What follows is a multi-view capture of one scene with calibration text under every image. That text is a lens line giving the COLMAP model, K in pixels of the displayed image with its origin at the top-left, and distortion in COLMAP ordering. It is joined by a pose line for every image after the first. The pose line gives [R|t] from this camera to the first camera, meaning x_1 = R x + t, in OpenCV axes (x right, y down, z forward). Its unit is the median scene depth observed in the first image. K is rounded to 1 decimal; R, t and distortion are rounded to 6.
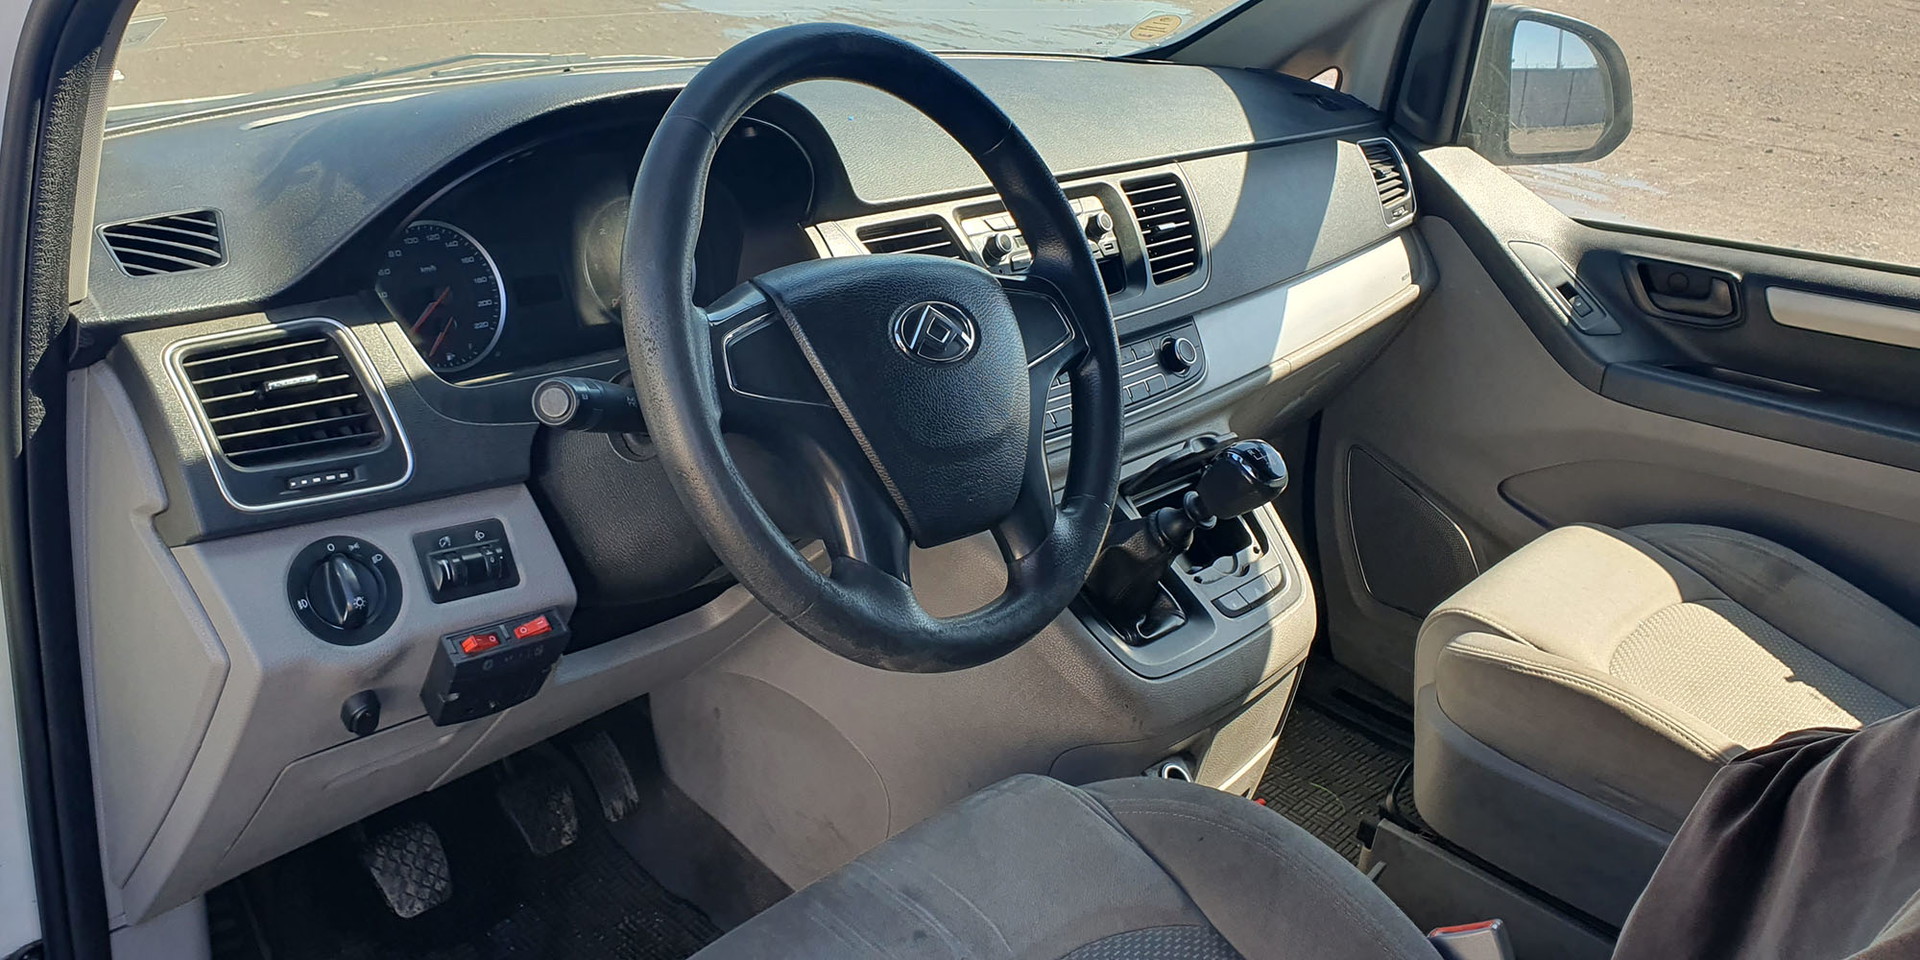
lens RADIAL K [[1466.2, 0, 960.0], [0, 1466.2, 480.0], [0, 0, 1]] dist [0.110913, -0.270662]
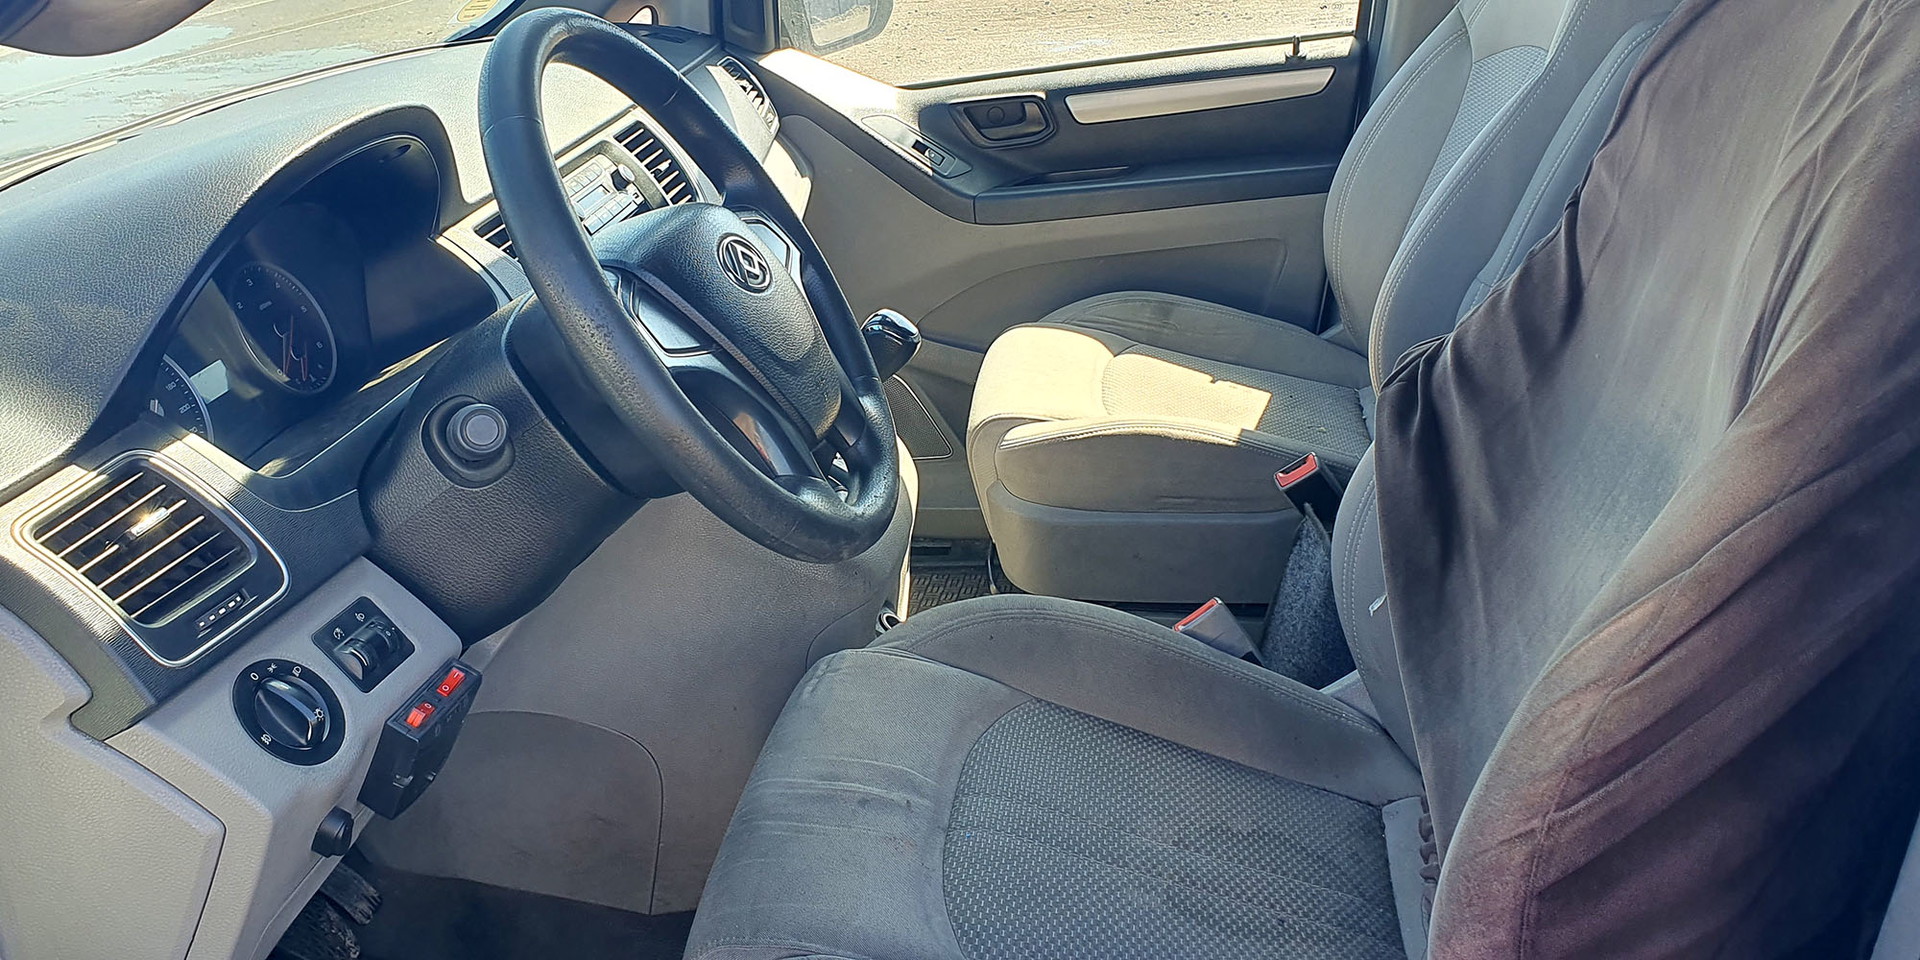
lens RADIAL K [[1413.4, 0, 960.0], [0, 1413.4, 480.0], [0, 0, 1]] dist [-0.006639, -0.005960]
pose [[0.828595, -0.364441, 0.424986, -0.194393], [0.346913, 0.930038, 0.121165, -0.011144], [-0.439411, 0.047036, 0.897054, 0.006396]]
